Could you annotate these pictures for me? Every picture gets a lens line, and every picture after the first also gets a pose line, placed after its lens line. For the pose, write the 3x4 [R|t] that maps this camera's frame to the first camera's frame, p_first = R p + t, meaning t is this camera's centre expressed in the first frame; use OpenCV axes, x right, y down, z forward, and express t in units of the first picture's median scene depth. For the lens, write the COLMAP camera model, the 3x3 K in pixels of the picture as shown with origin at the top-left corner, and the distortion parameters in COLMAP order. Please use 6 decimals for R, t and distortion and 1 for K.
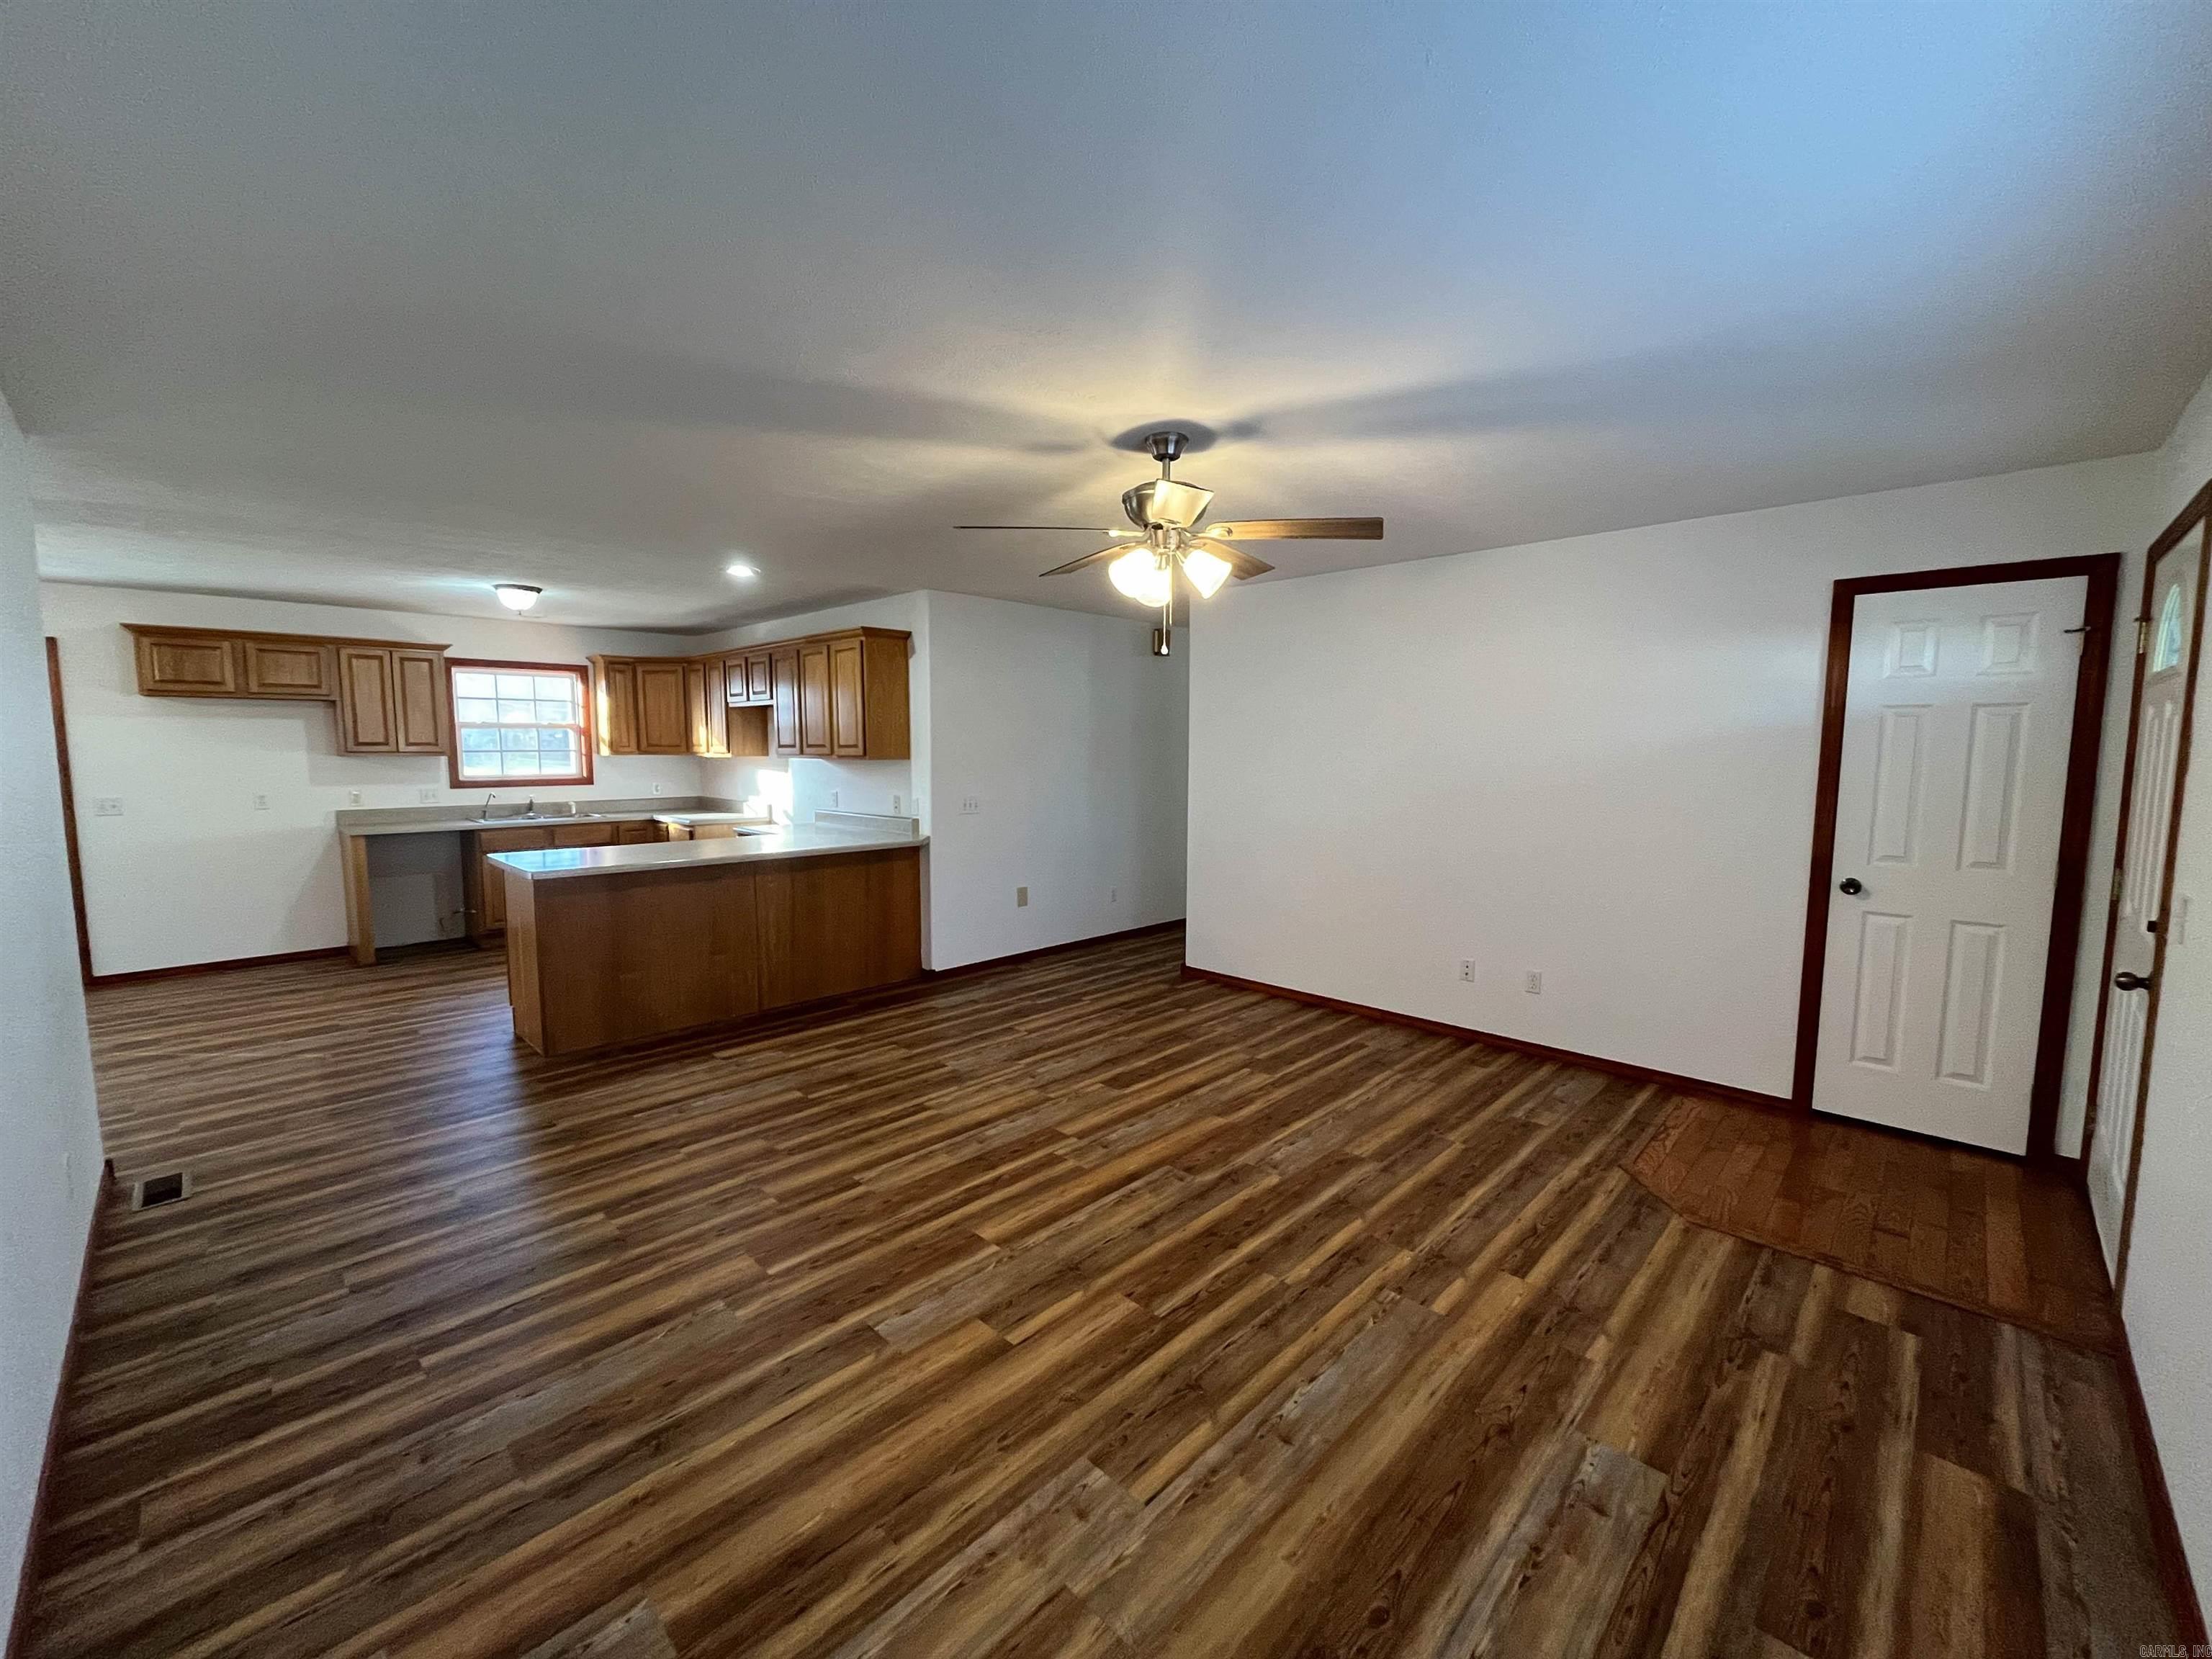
lens RADIAL K [[894.1, 0, 1106.0], [0, 894.1, 829.5], [0, 0, 1]] dist [-0.000401, 0.000091]
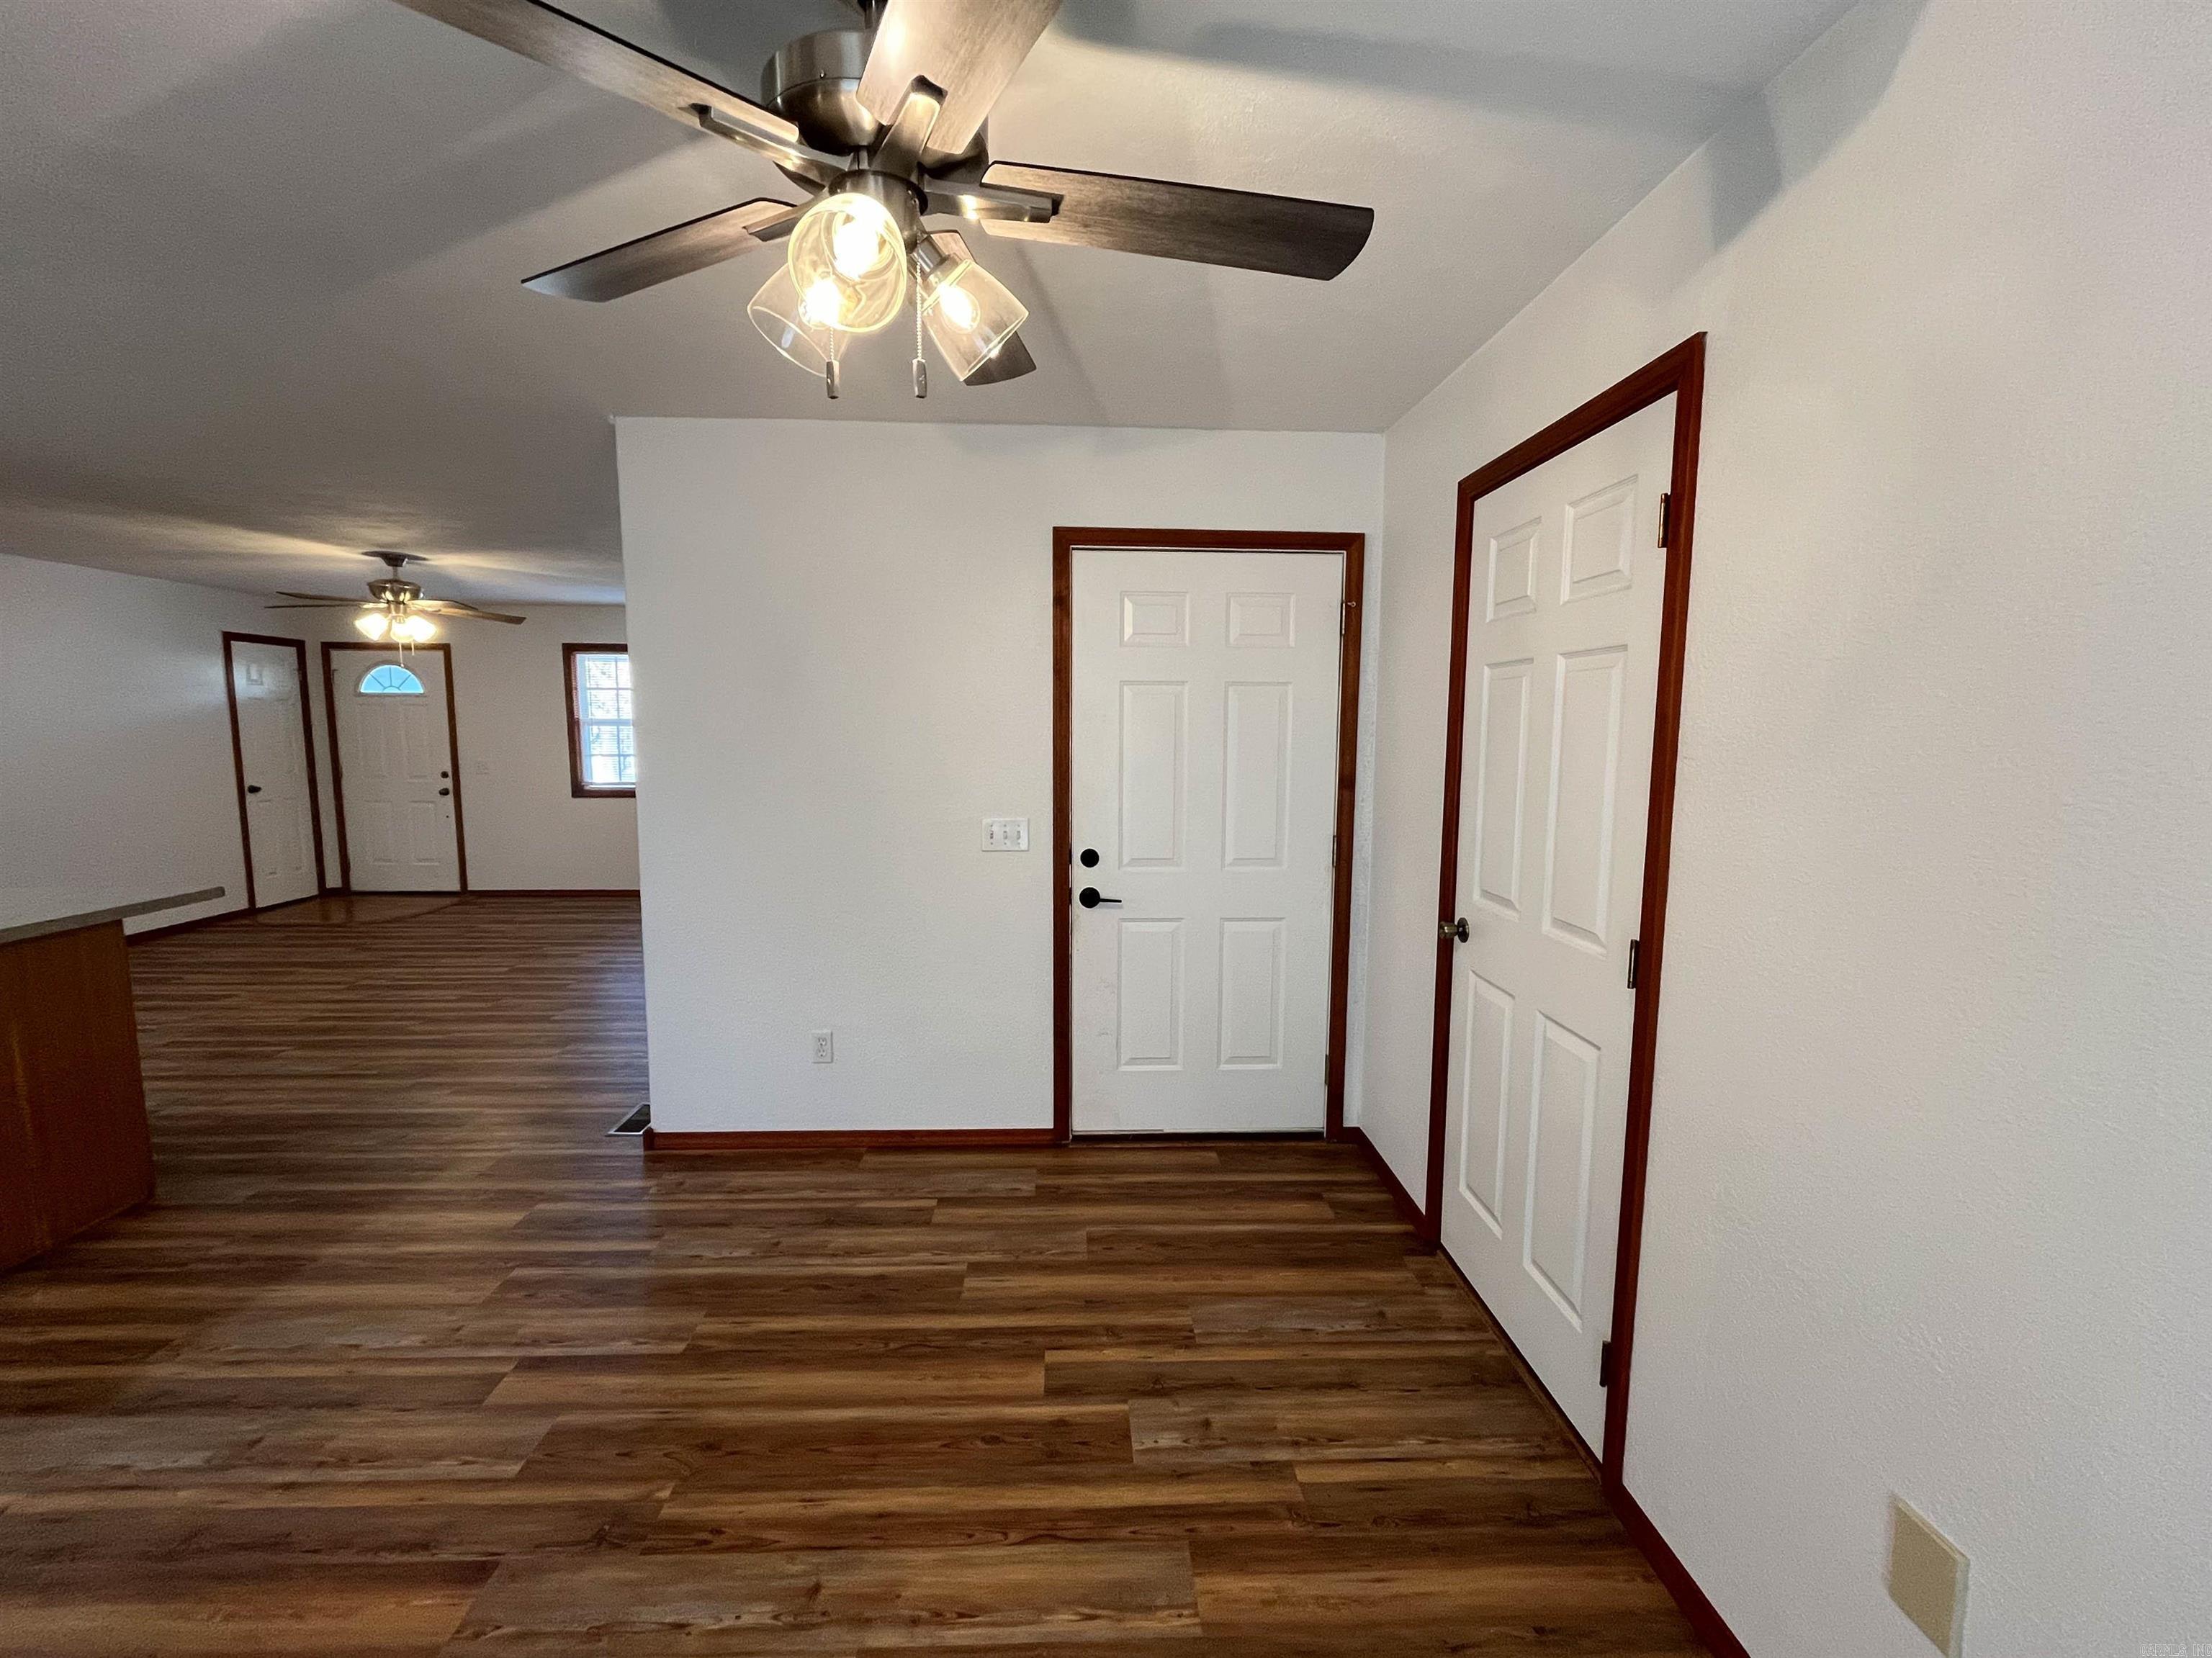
lens RADIAL K [[902.9, 0, 1095.7], [0, 902.9, 832.3], [0, 0, 1]] dist [-0.009156, -0.000270]
pose [[-0.726521, -0.086738, 0.681648, -1.966749], [0.057068, 0.980958, 0.185648, -0.109081], [-0.684770, 0.173778, -0.707736, 1.200054]]
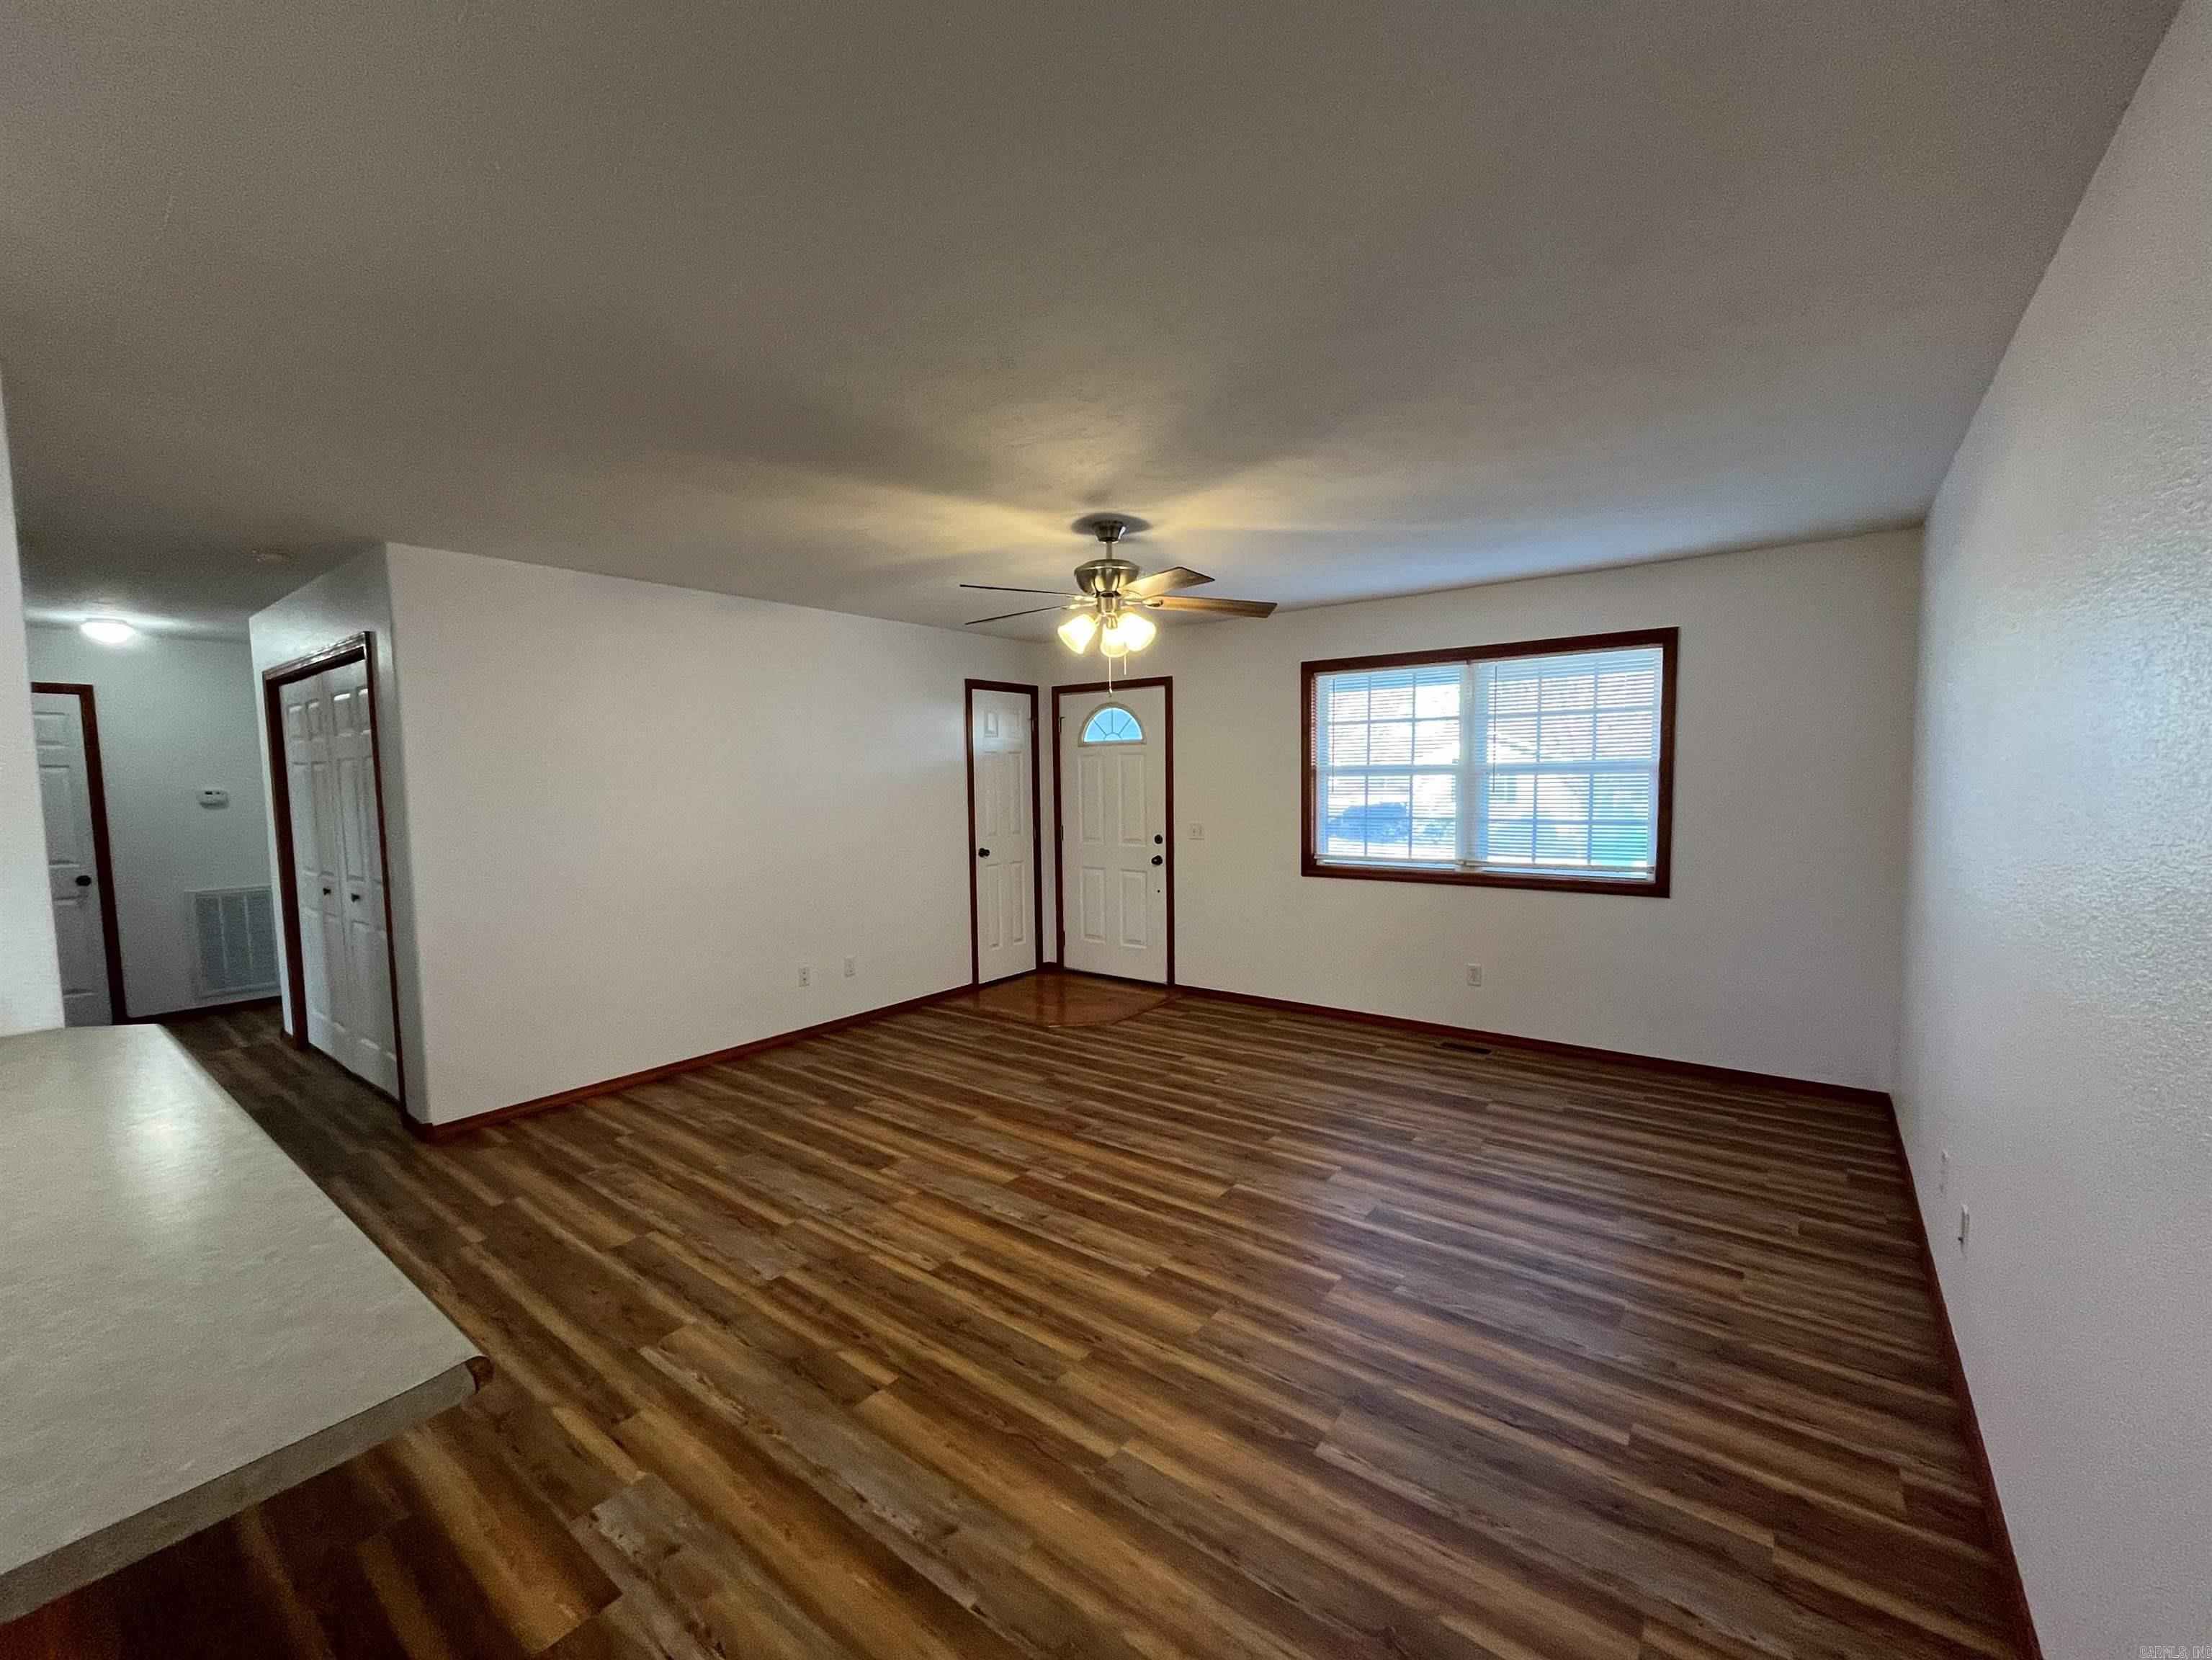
lens RADIAL K [[903.1, 0, 1095.7], [0, 903.1, 833.3], [0, 0, 1]] dist [-0.009156, -0.000270]
pose [[-0.112862, -0.062013, 0.991674, -1.018775], [0.109066, 0.991246, 0.074399, -0.087165], [-0.987607, 0.116554, -0.105110, 1.012267]]
